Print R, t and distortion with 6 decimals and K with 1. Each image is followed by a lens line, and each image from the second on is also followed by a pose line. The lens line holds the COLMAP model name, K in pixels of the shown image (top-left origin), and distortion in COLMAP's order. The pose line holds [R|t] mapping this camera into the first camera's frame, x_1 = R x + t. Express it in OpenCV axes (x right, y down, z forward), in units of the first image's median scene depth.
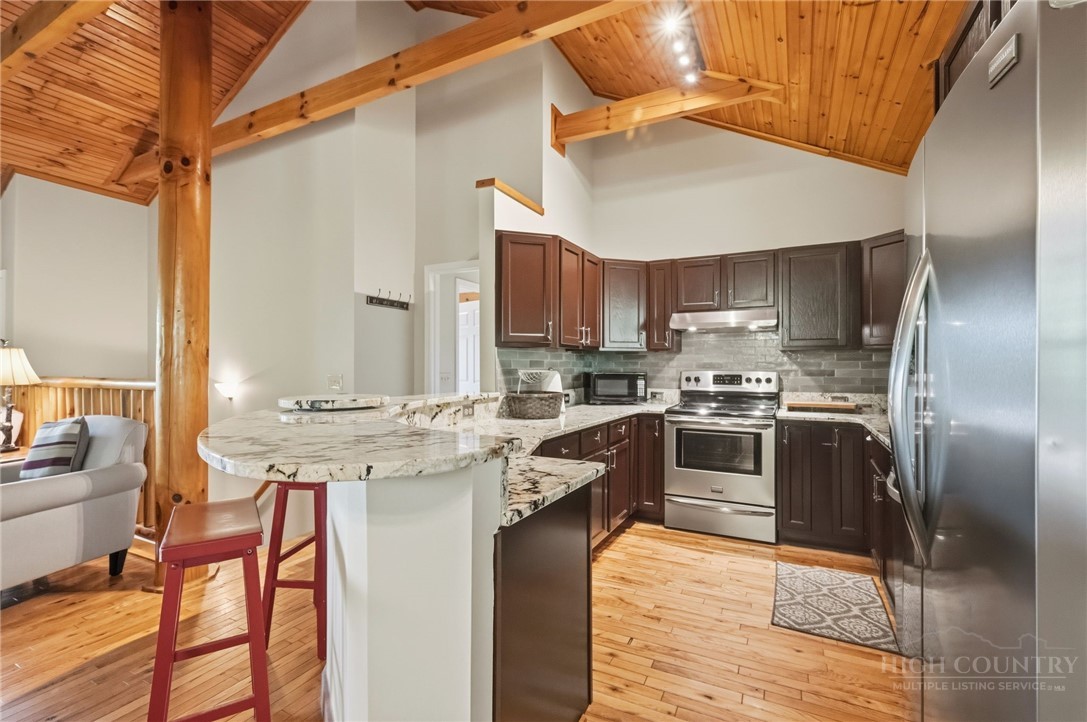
lens RADIAL K [[483.9, 0, 543.7], [0, 483.9, 362.2], [0, 0, 1]] dist [-0.001139, -0.000171]
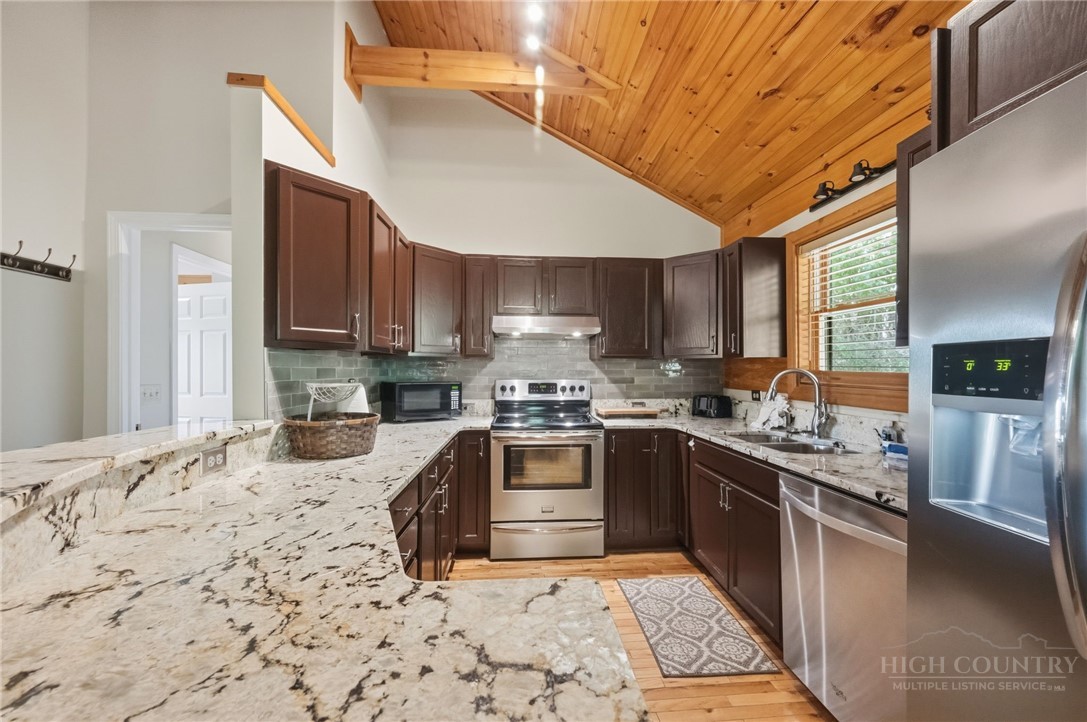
lens RADIAL K [[430.2, 0, 545.9], [0, 430.2, 368.1], [0, 0, 1]] dist [-0.000767, 0.000119]
pose [[0.850206, 0.003071, 0.526442, -0.073520], [-0.005439, 0.999981, 0.002951, -0.007438], [-0.526422, -0.005372, 0.850206, 0.297008]]
